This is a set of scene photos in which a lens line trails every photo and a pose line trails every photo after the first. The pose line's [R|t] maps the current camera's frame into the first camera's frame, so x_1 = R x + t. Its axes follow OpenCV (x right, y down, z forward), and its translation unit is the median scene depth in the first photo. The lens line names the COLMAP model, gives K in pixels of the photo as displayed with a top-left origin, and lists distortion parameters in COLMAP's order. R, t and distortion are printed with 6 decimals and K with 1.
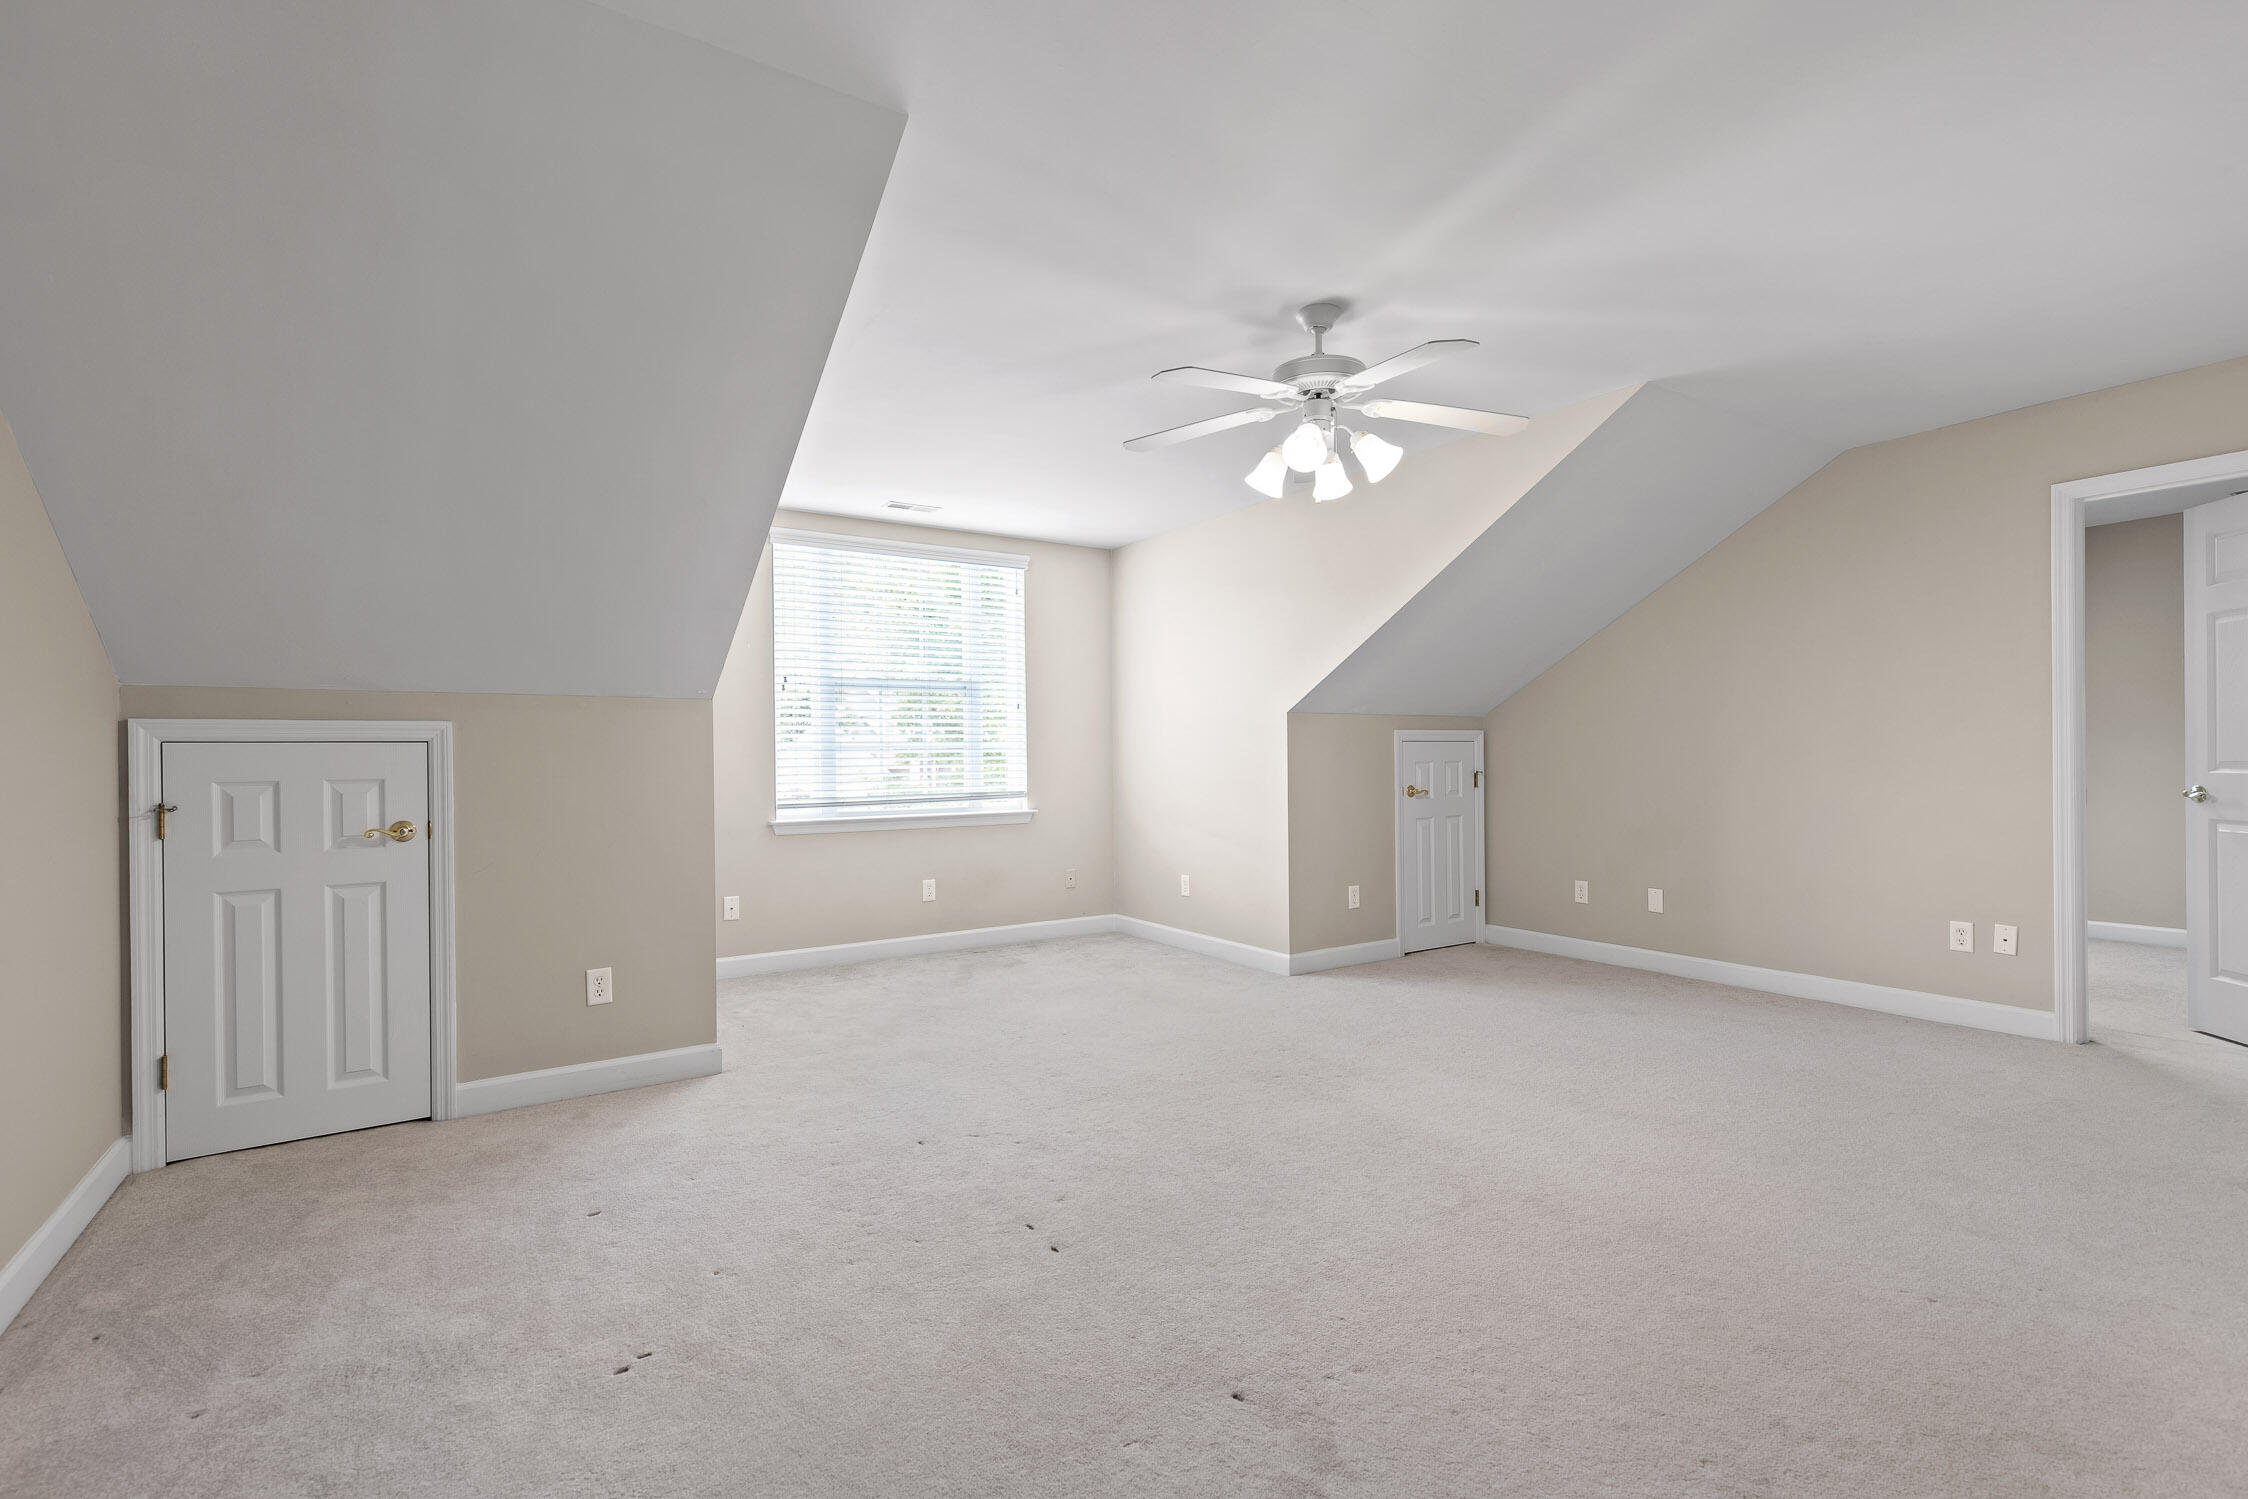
lens RADIAL K [[1034.9, 0, 1127.7], [0, 1034.9, 757.1], [0, 0, 1]] dist [0.001097, 0.000153]
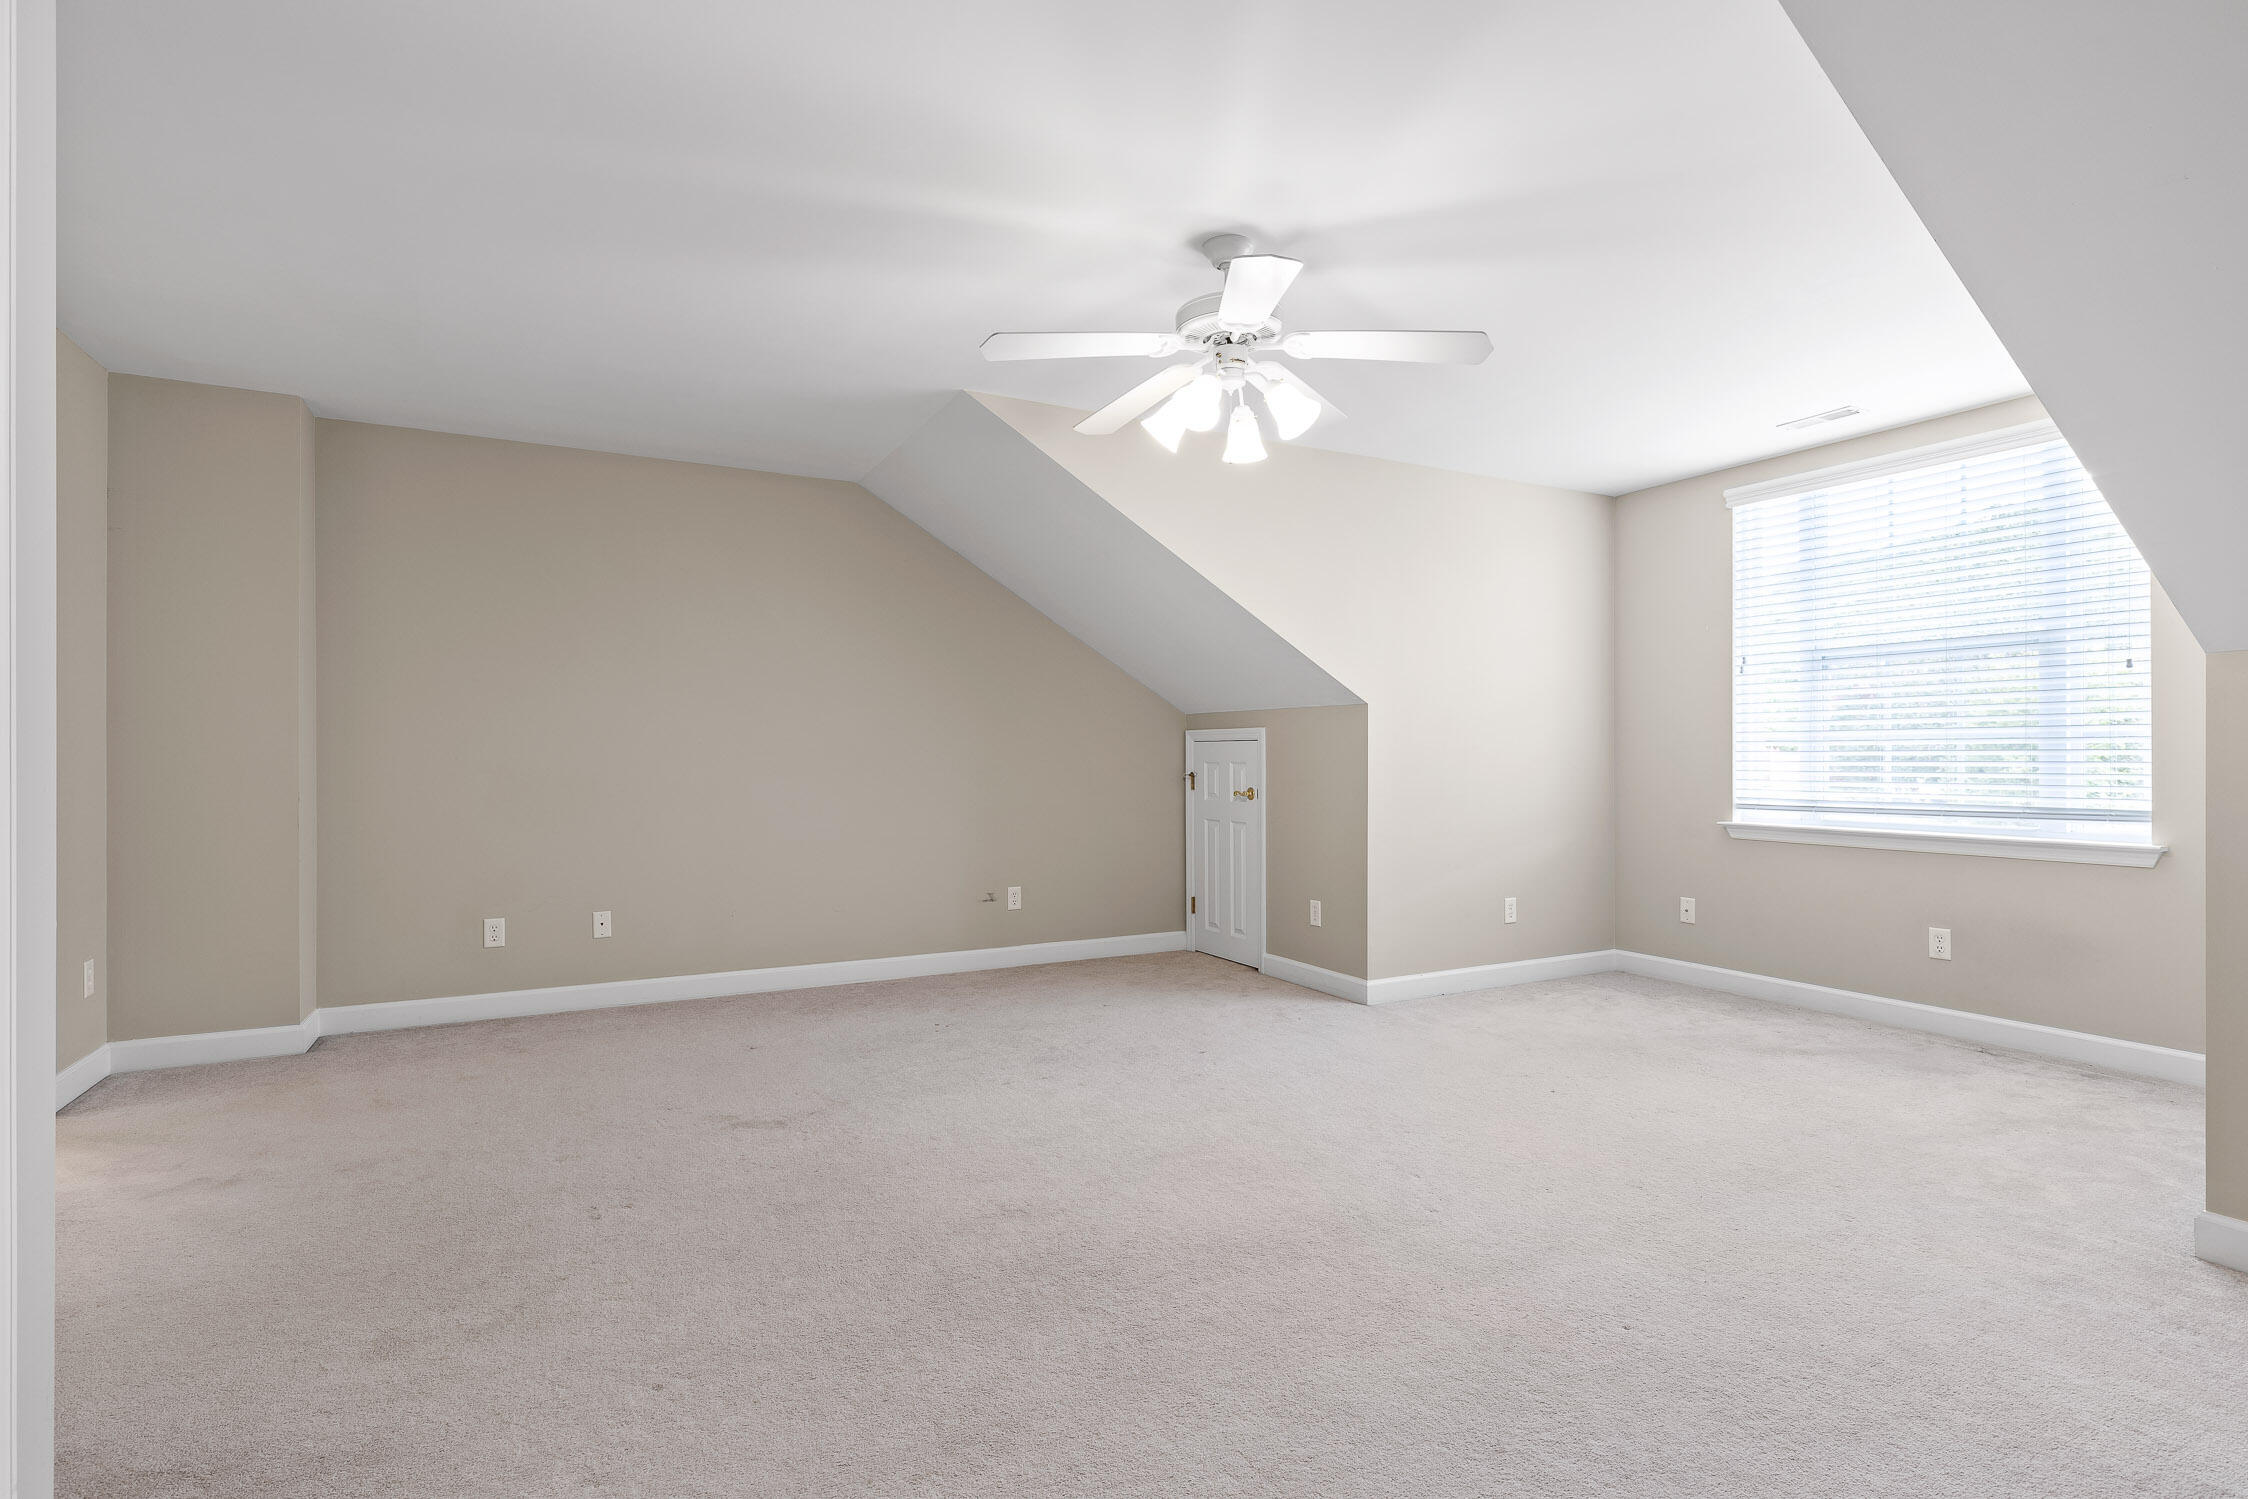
lens RADIAL K [[1091.3, 0, 1123.4], [0, 1091.3, 753.6], [0, 0, 1]] dist [0.005714, -0.000377]
pose [[-0.106828, 0.008454, -0.994242, 0.645550], [0.001142, 0.999964, 0.008380, -0.005177], [0.994277, -0.000240, -0.106834, 0.585133]]
